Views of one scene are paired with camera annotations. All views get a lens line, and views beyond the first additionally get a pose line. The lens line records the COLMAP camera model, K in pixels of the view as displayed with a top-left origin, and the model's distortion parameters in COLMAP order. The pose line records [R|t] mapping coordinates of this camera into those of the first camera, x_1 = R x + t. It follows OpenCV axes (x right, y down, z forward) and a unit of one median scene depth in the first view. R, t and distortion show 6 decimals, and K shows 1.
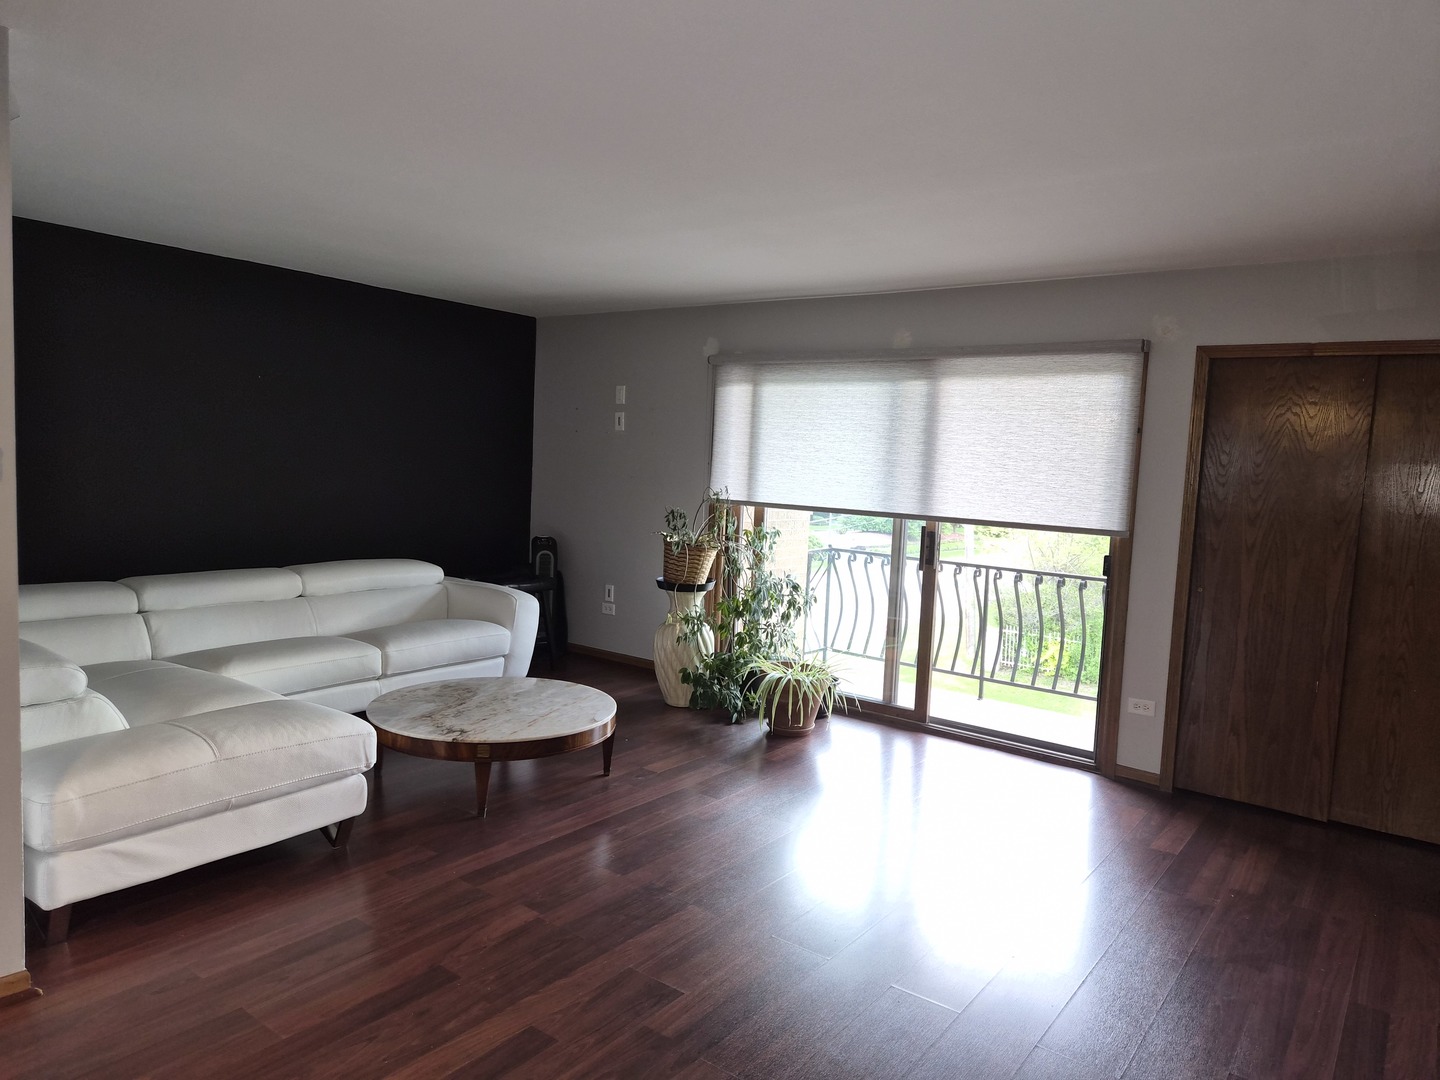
lens RADIAL K [[970.0, 0, 720.0], [0, 970.0, 540.0], [0, 0, 1]] dist [0.050982, -0.053703]
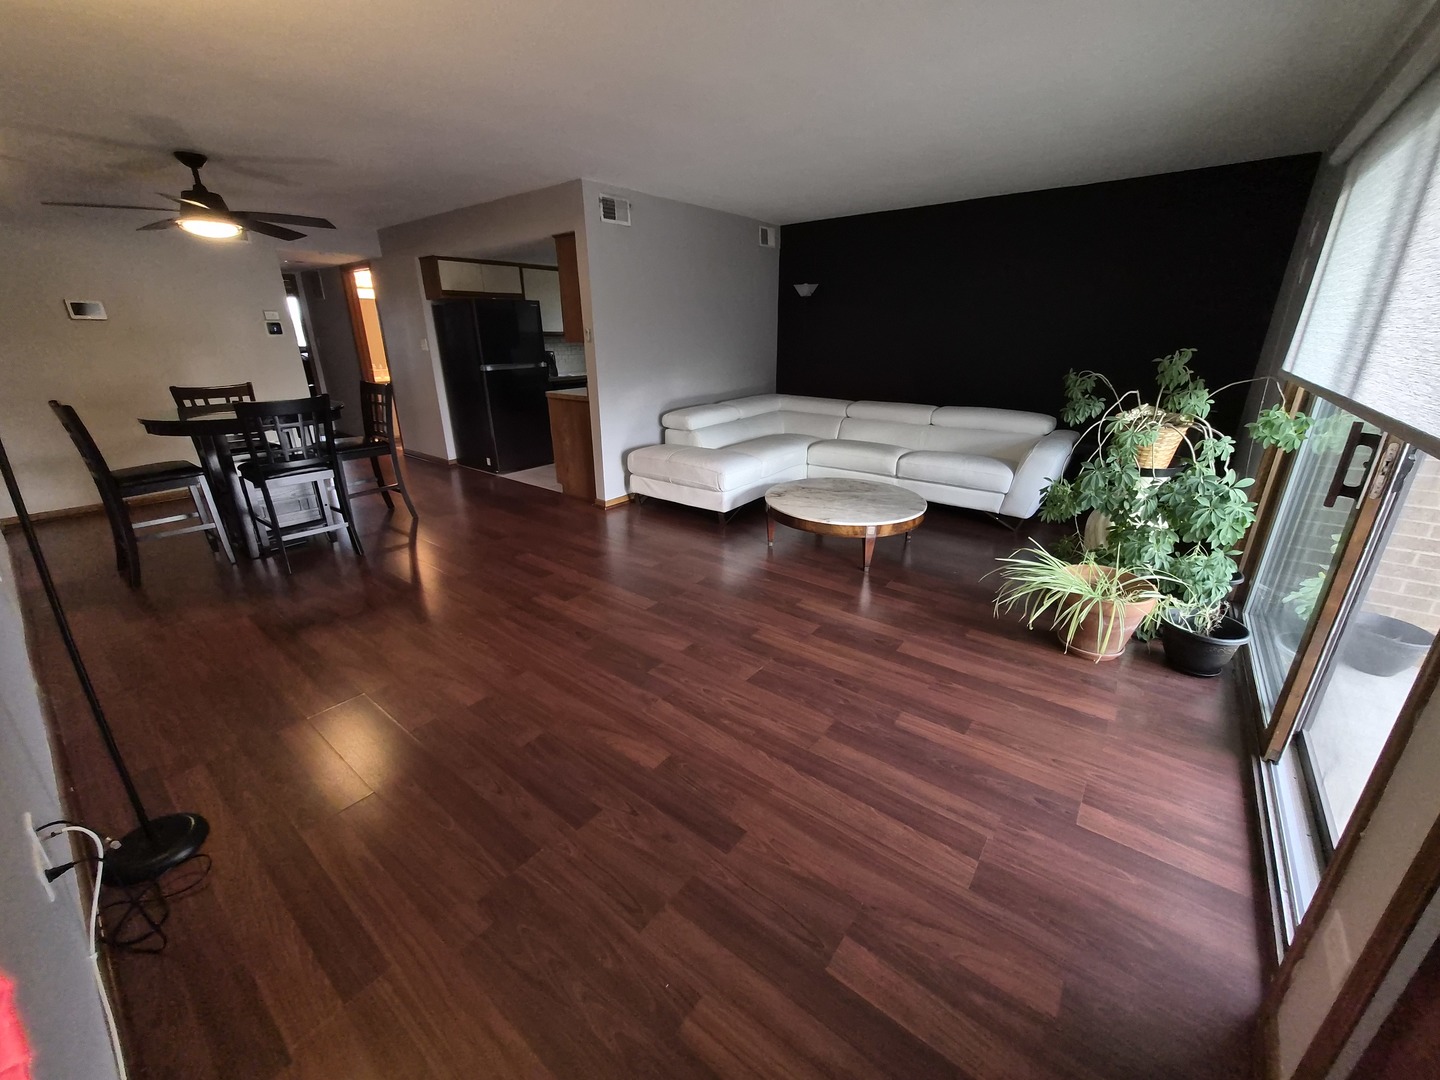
lens RADIAL K [[580.5, 0, 710.7], [0, 580.5, 519.1], [0, 0, 1]] dist [-0.003433, -0.000492]
pose [[-0.018959, 0.275957, -0.960983, 0.594275], [-0.086635, 0.957087, 0.276547, -0.028866], [0.996060, 0.088498, 0.005762, 0.717167]]
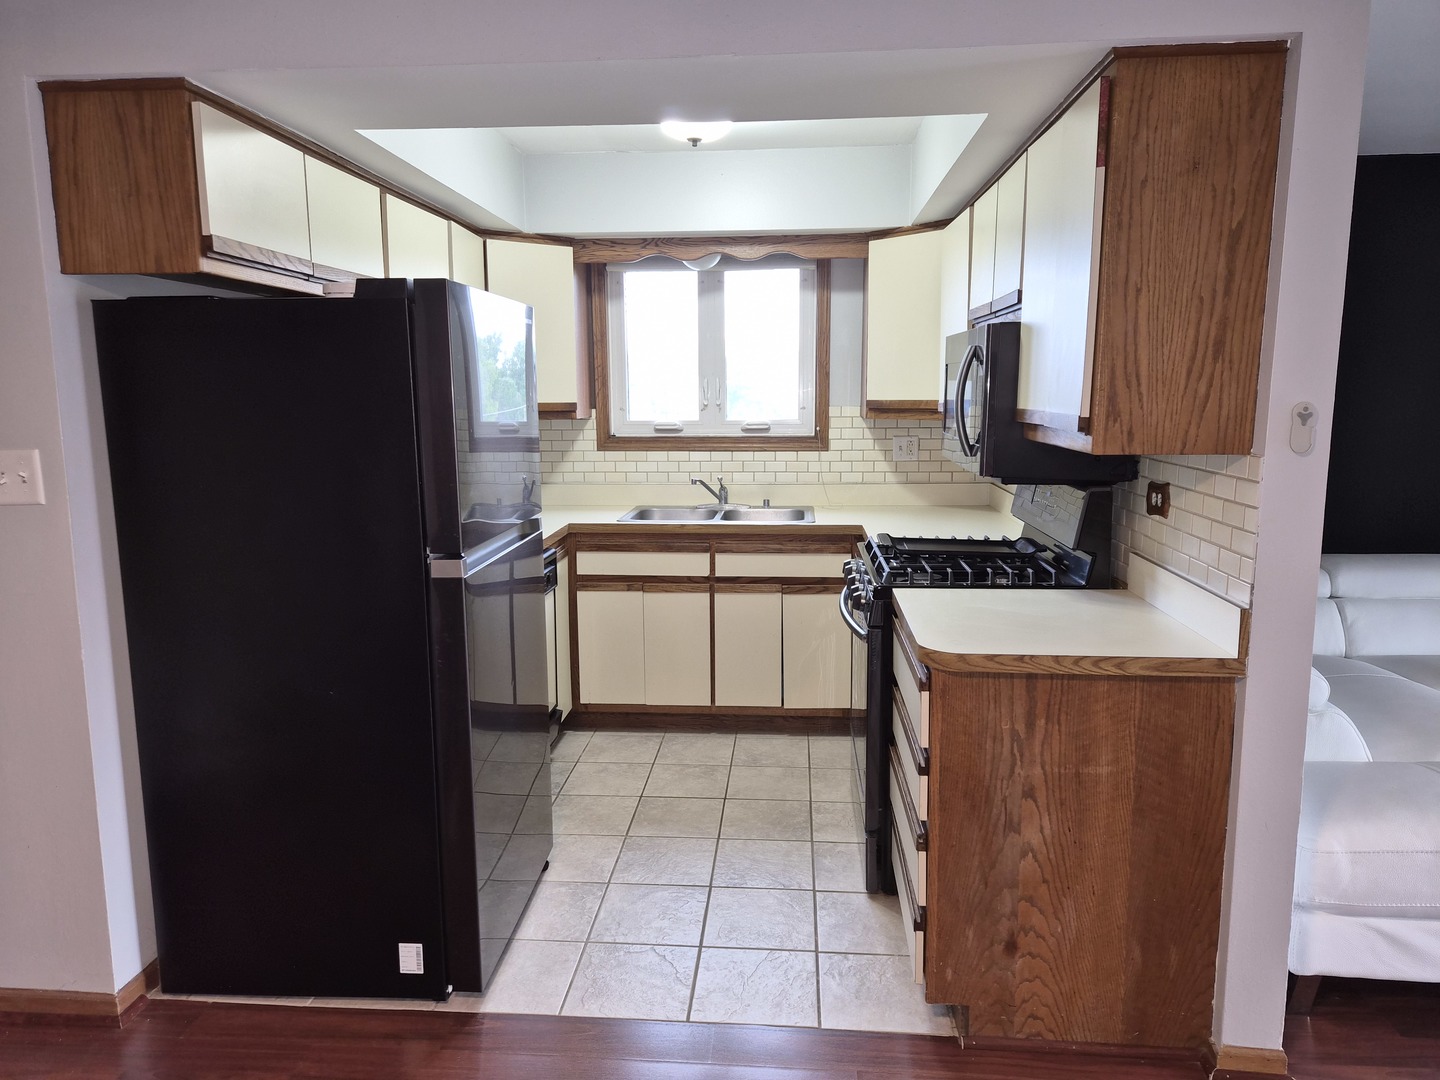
lens RADIAL K [[967.4, 0, 722.4], [0, 967.4, 530.1], [0, 0, 1]] dist [0.037115, -0.002219]
pose [[0.536136, 0.069392, -0.841274, -0.161491], [-0.043310, 0.997564, 0.054683, -0.009034], [0.843020, 0.007118, 0.537836, 0.091366]]
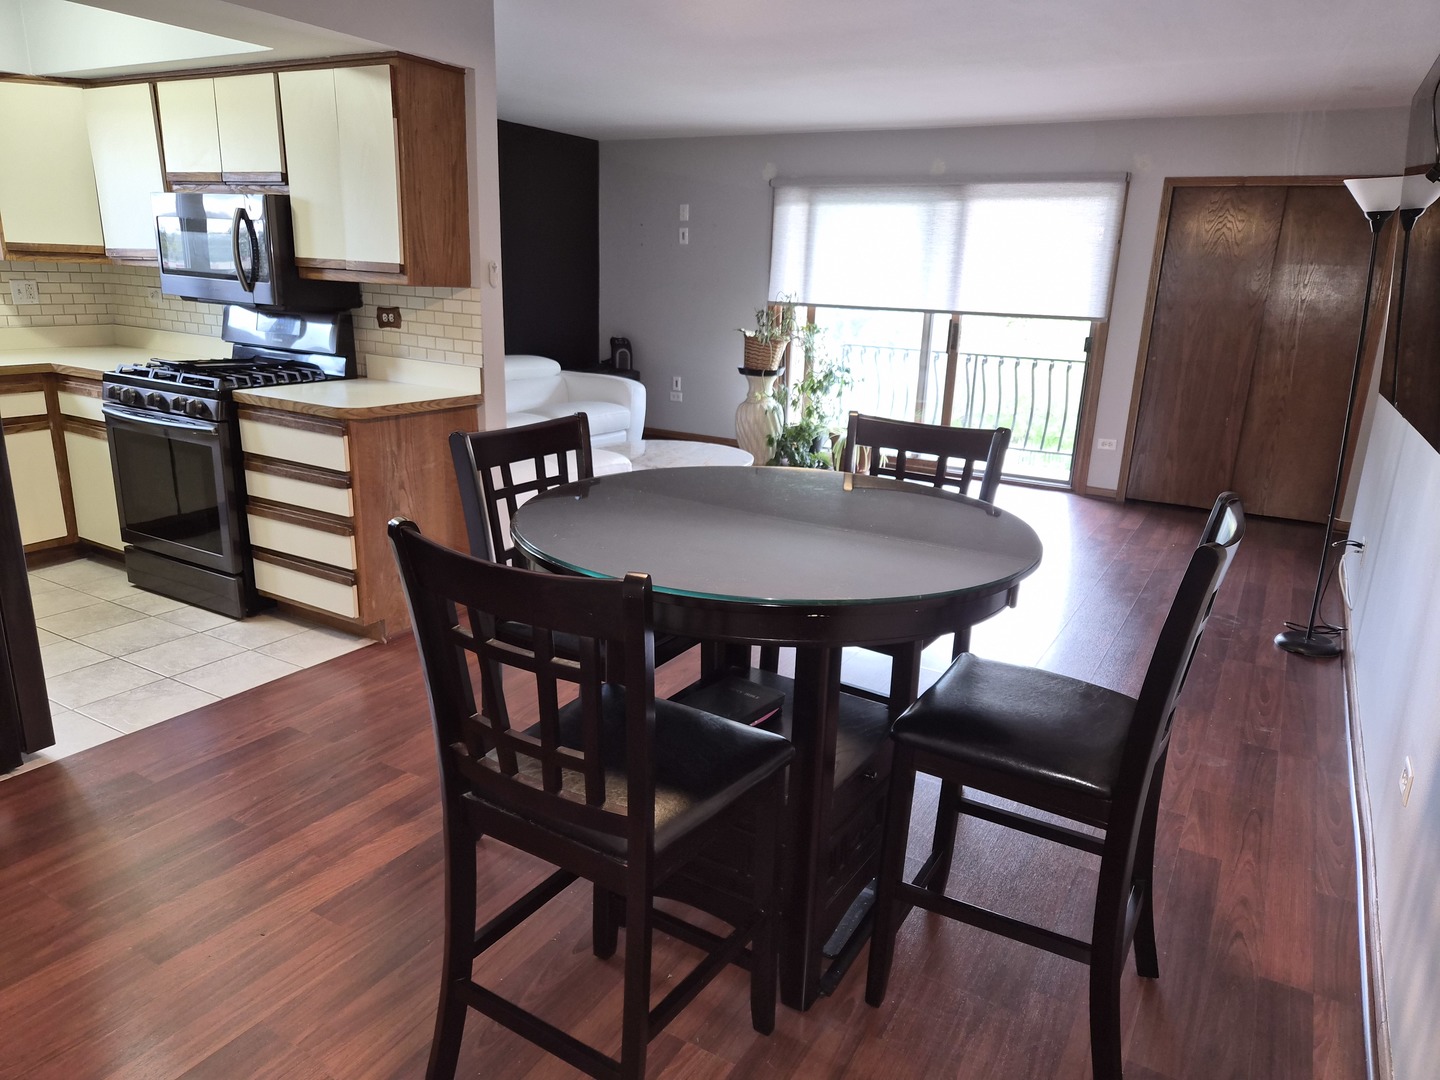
lens RADIAL K [[983.9, 0, 725.9], [0, 983.9, 559.8], [0, 0, 1]] dist [0.016557, -0.002240]
pose [[0.992650, -0.044496, 0.112543, -0.283893], [0.020920, 0.979047, 0.202559, 0.031625], [-0.119198, -0.198716, 0.972782, -0.358339]]
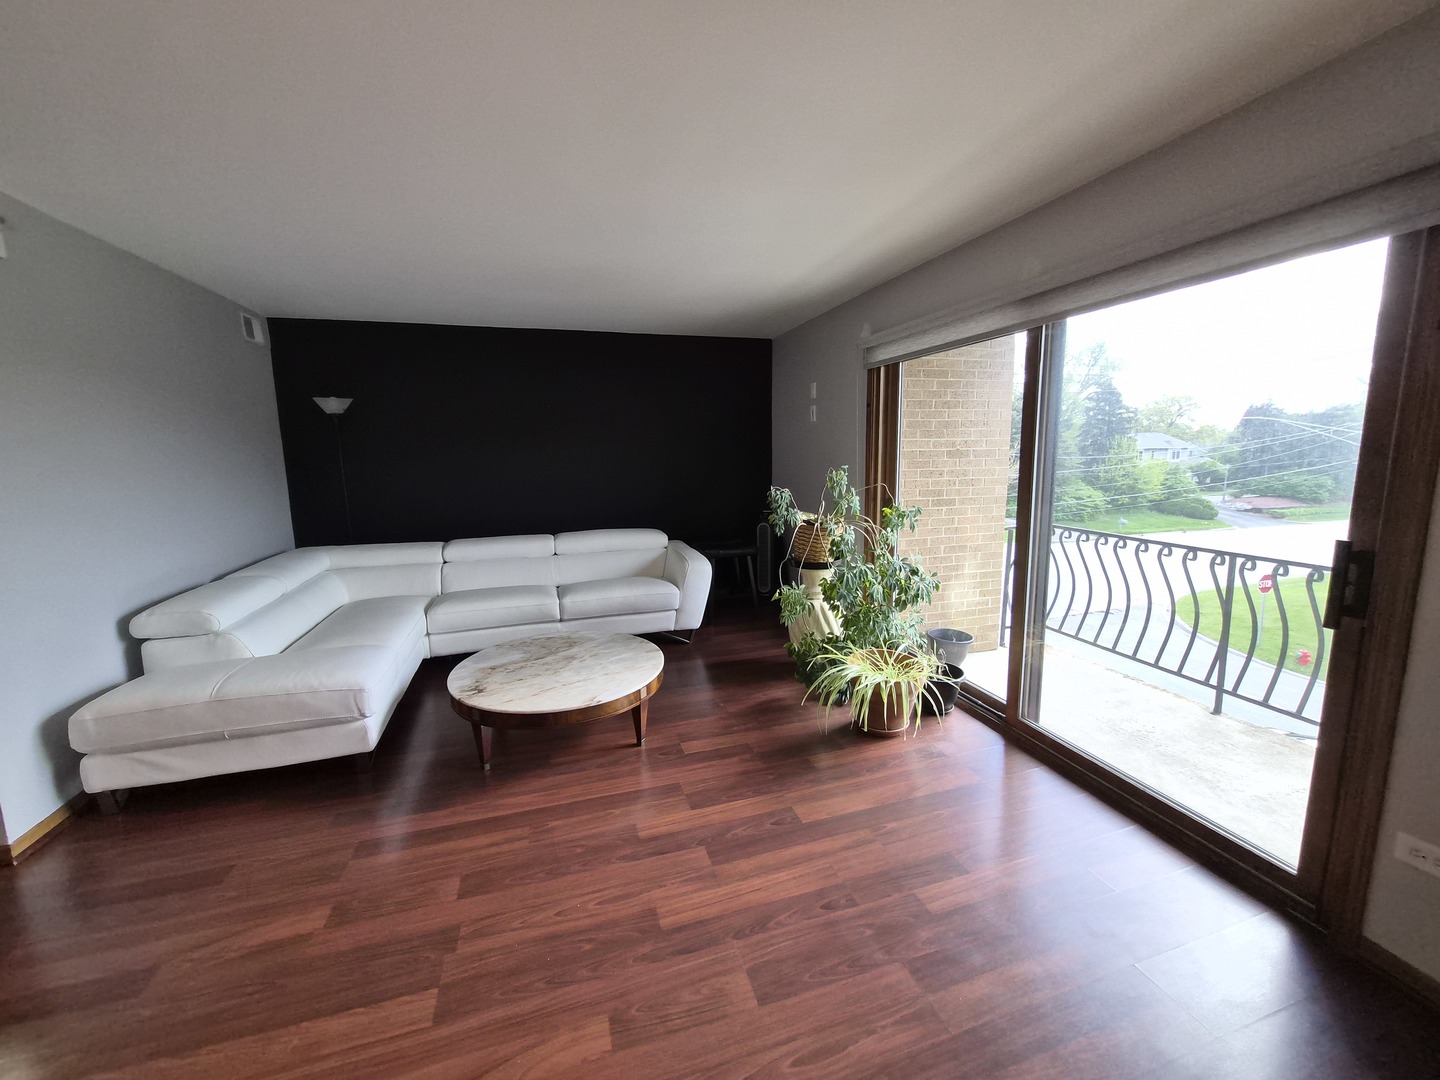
lens RADIAL K [[580.5, 0, 710.7], [0, 580.5, 519.1], [0, 0, 1]] dist [-0.003433, -0.000492]
pose [[0.808882, 0.017380, -0.587714, 0.288188], [-0.000904, 0.999599, 0.028316, -0.020640], [0.587970, -0.022373, 0.808573, 0.499536]]
